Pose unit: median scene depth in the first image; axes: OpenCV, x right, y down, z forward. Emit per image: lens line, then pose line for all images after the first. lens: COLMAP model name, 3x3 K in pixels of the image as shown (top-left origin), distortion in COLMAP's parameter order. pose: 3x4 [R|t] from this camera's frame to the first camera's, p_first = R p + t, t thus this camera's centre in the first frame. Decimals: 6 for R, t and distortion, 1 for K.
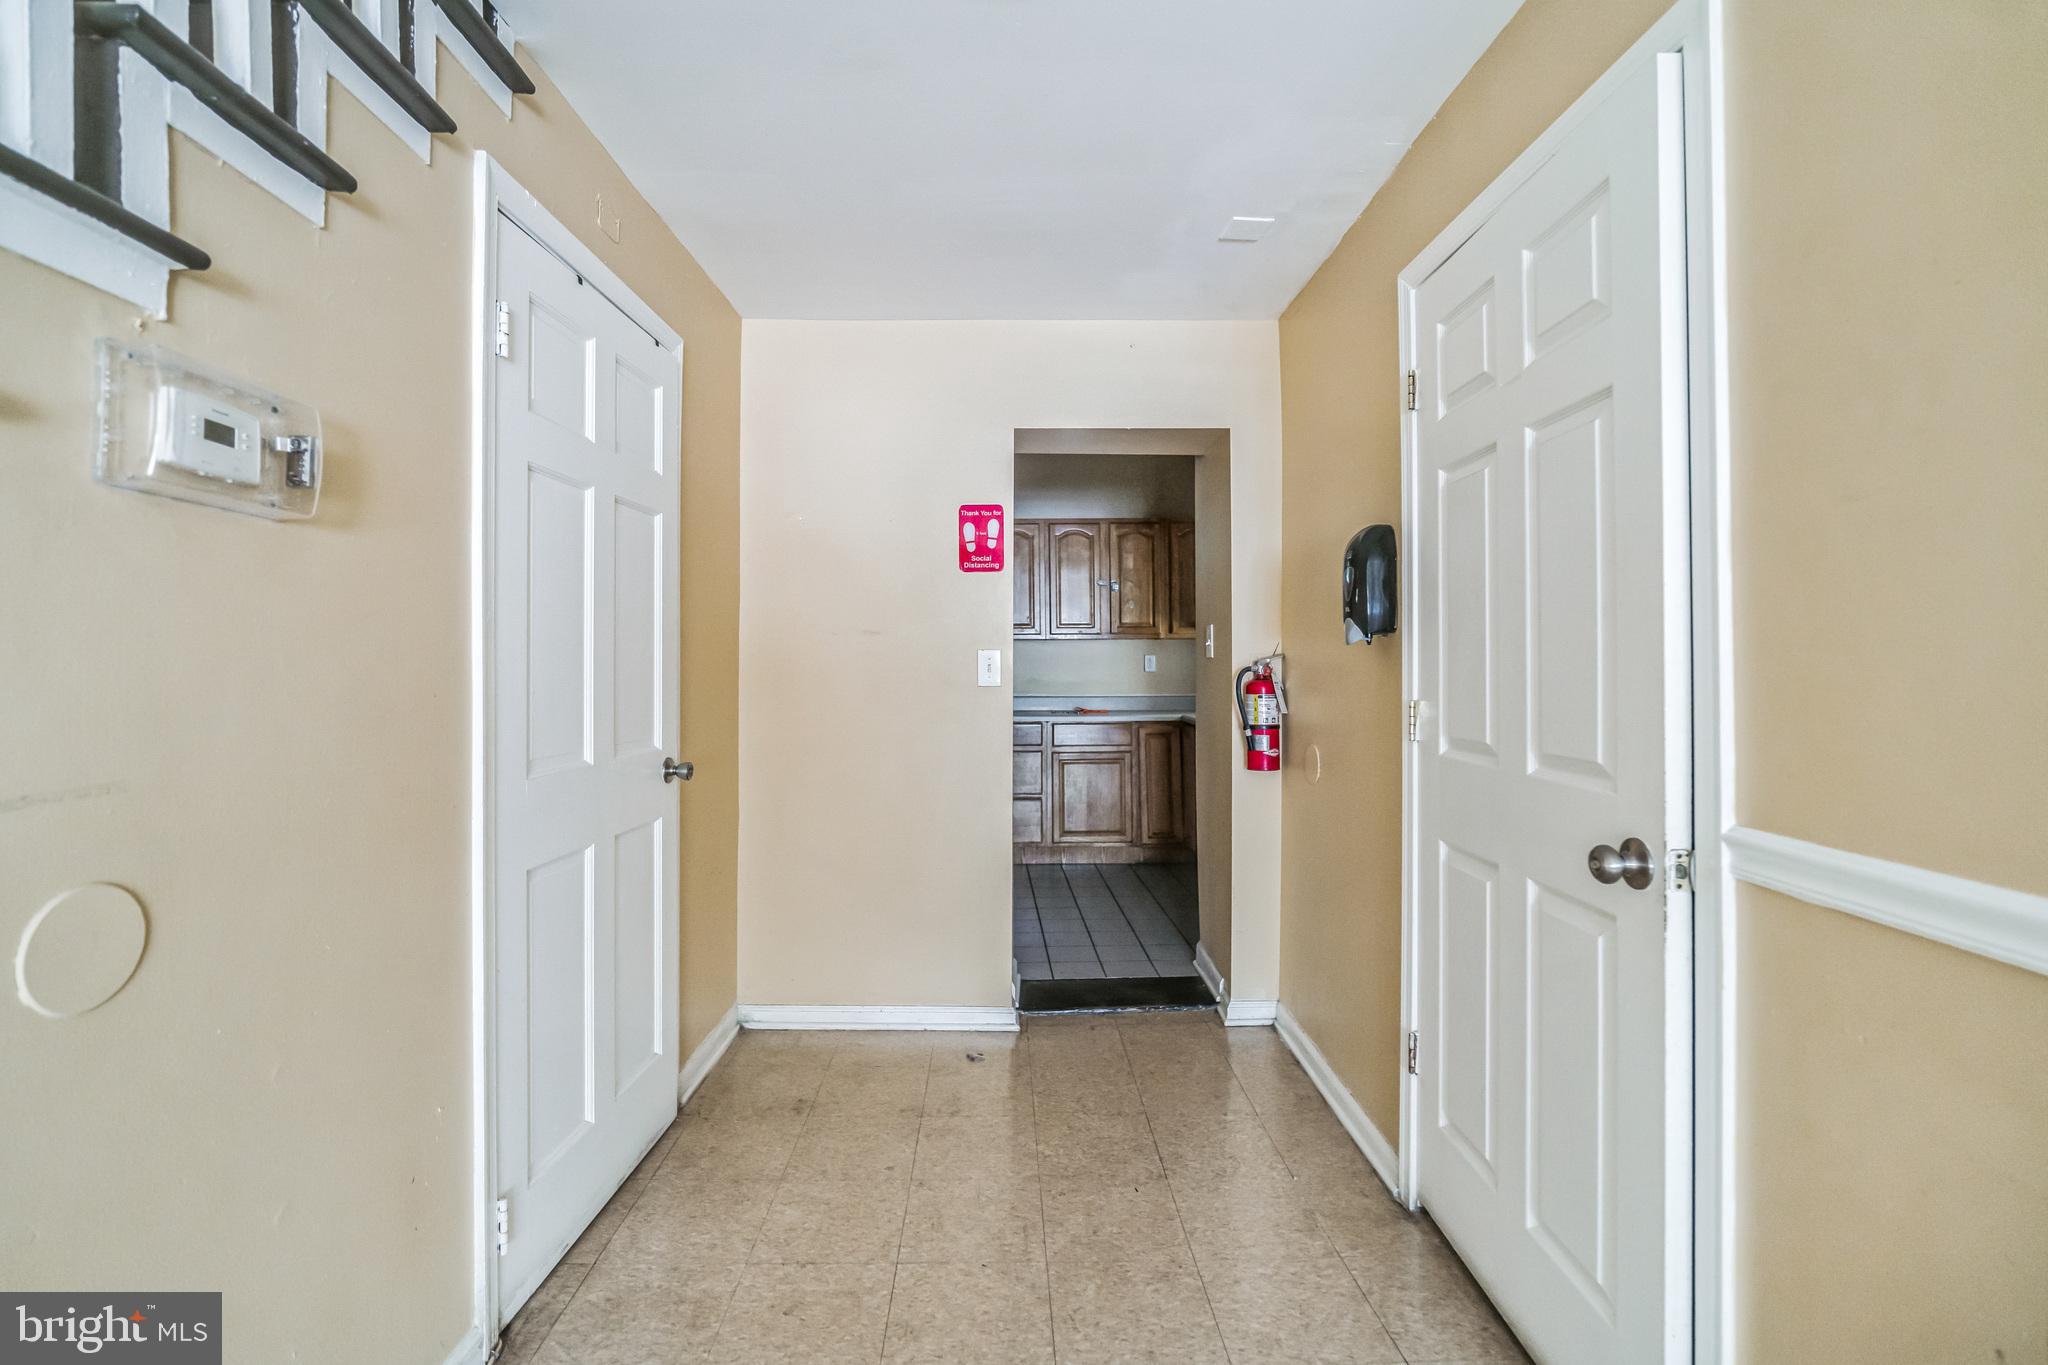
lens RADIAL K [[903.5, 0, 1032.7], [0, 903.5, 674.5], [0, 0, 1]] dist [-0.014290, -0.000020]
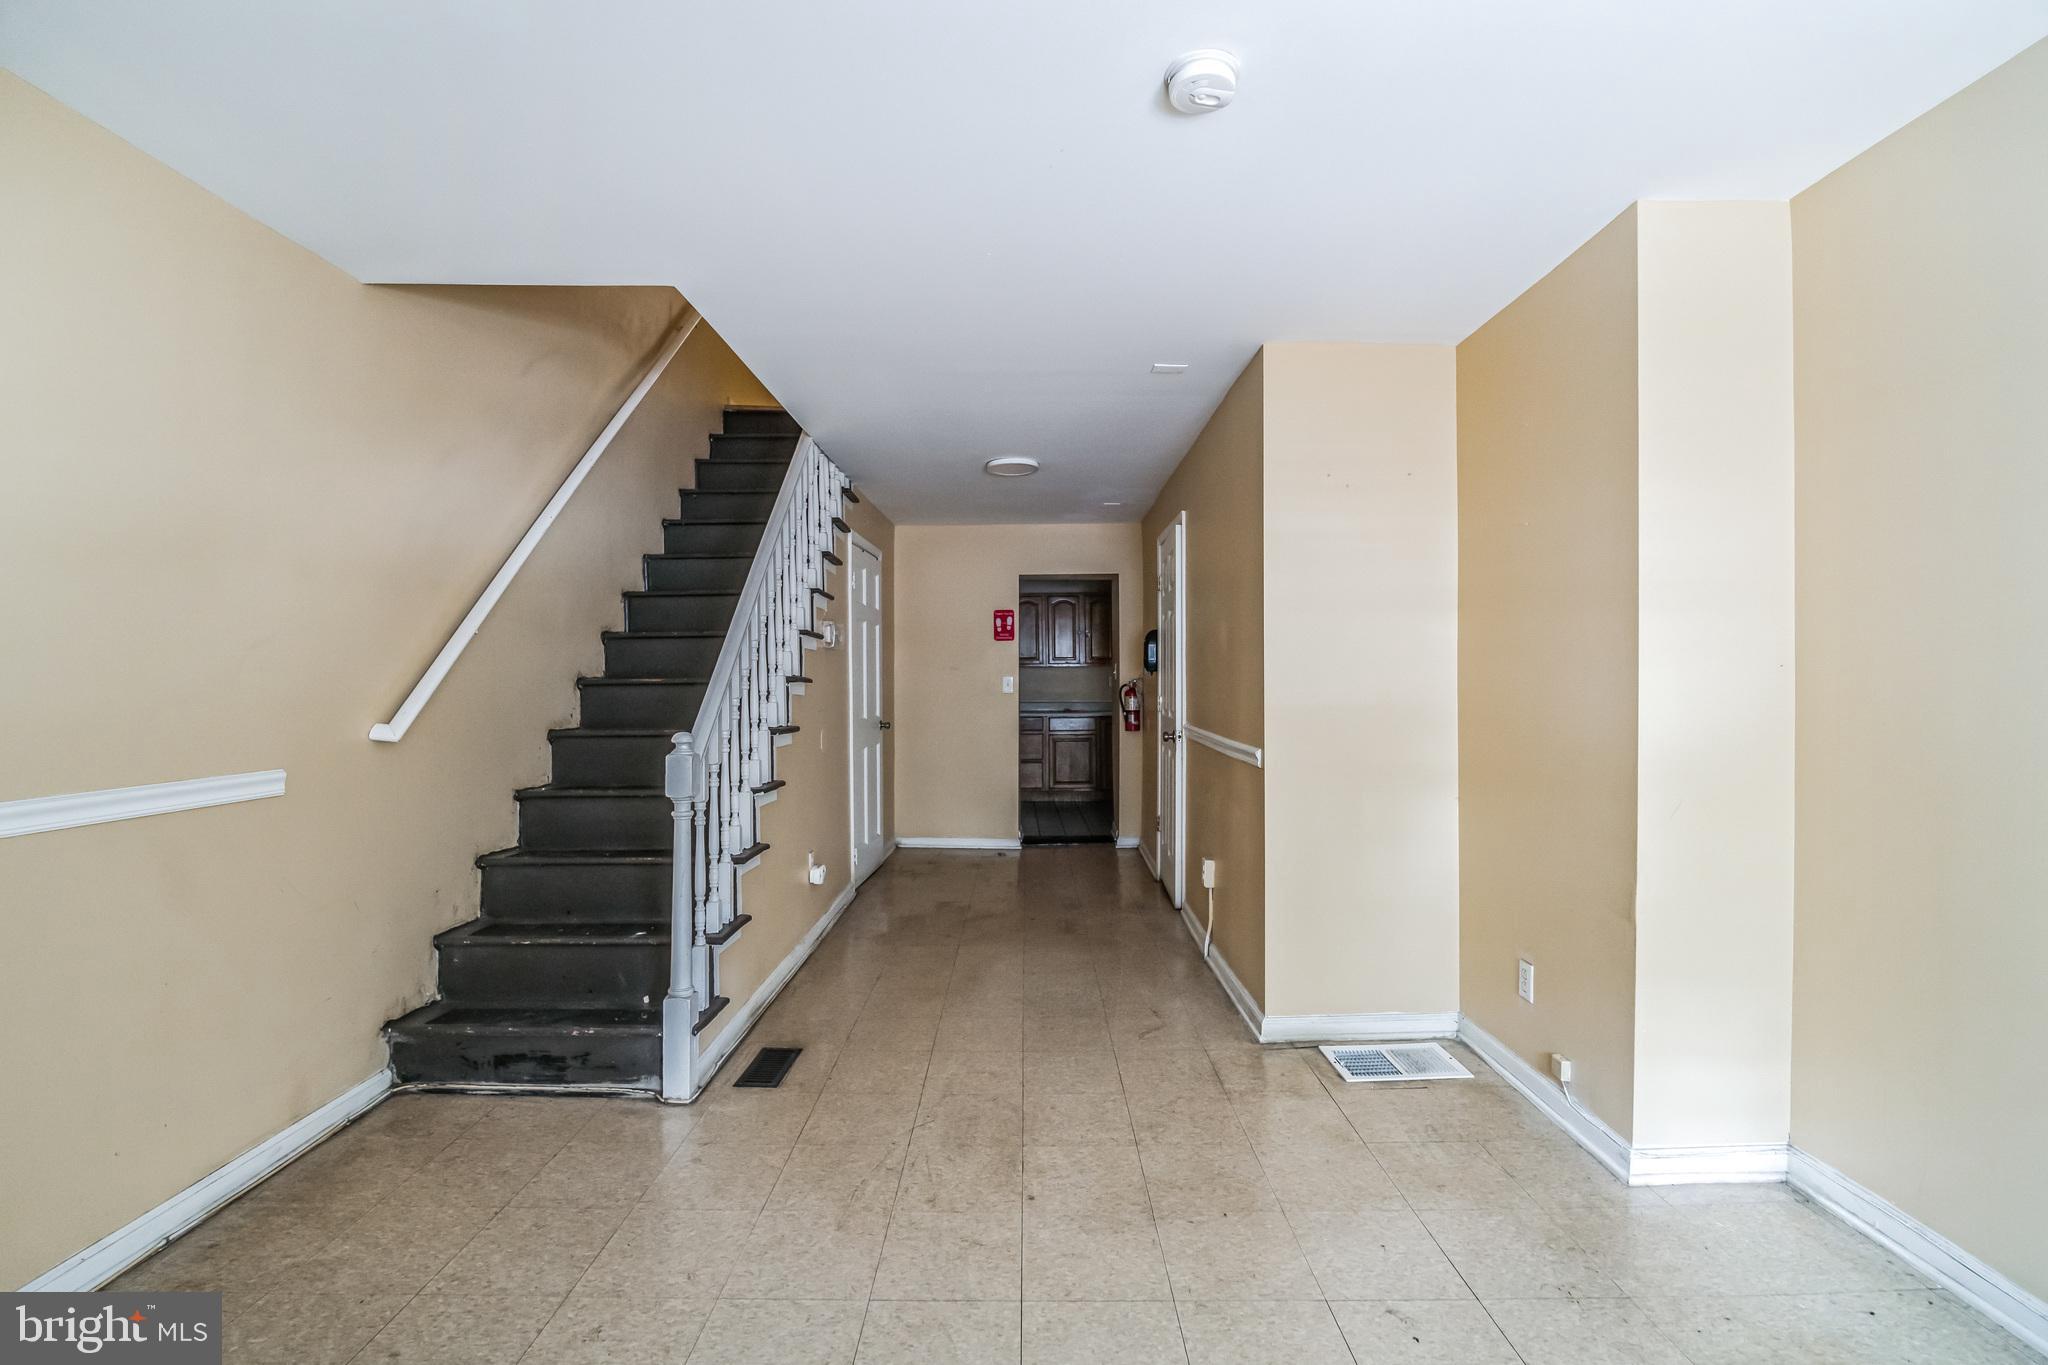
lens RADIAL K [[903.5, 0, 1032.7], [0, 903.5, 674.5], [0, 0, 1]] dist [-0.014290, -0.000020]
pose [[0.999331, -0.001234, -0.036561, 0.089406], [0.000651, 0.999872, -0.015976, 0.003295], [0.036576, 0.015942, 0.999204, -1.145579]]
